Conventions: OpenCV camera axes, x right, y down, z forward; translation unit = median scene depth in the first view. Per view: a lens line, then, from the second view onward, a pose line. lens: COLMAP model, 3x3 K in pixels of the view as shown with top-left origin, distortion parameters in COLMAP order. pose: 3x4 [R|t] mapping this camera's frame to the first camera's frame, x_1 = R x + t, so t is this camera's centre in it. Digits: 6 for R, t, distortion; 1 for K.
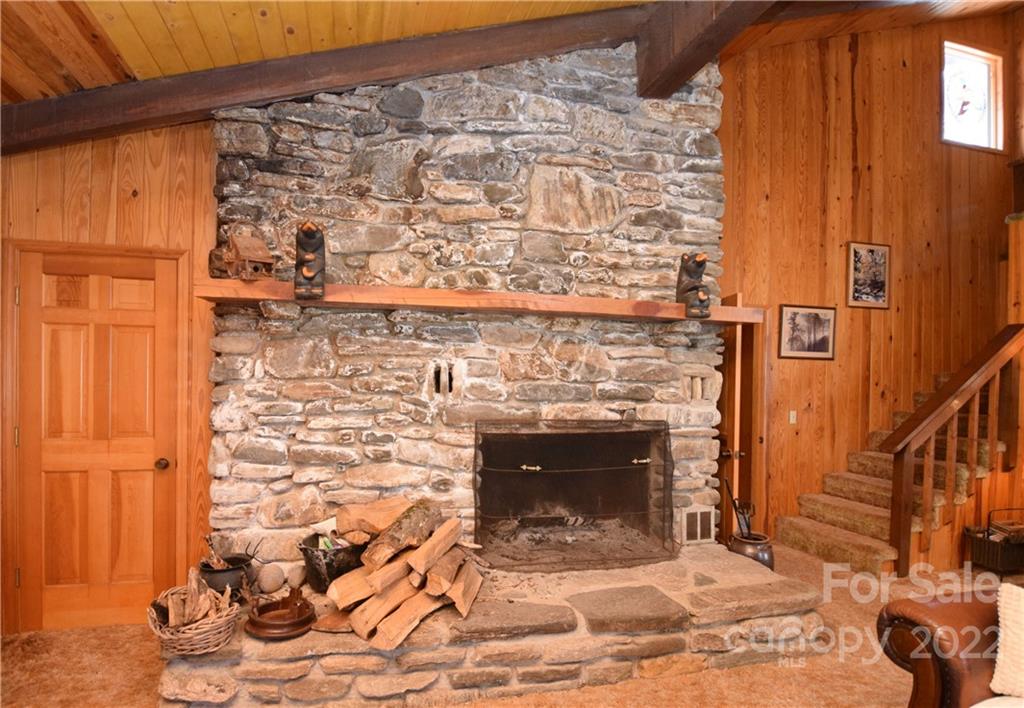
lens RADIAL K [[495.4, 0, 463.0], [0, 495.4, 391.9], [0, 0, 1]] dist [-0.007742, -0.005452]
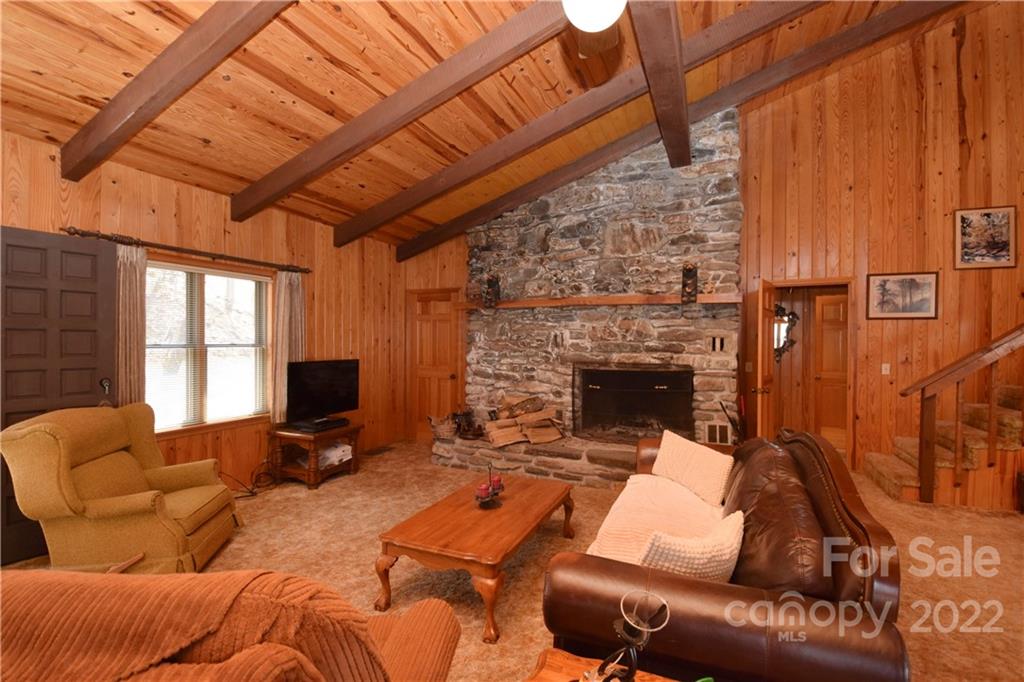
lens RADIAL K [[467.3, 0, 511.9], [0, 467.3, 348.7], [0, 0, 1]] dist [-0.037016, -0.002270]
pose [[0.793183, 0.001378, -0.608982, 0.895807], [-0.003169, 0.999993, -0.001865, 0.010502], [0.608975, 0.003409, 0.793182, -0.566384]]
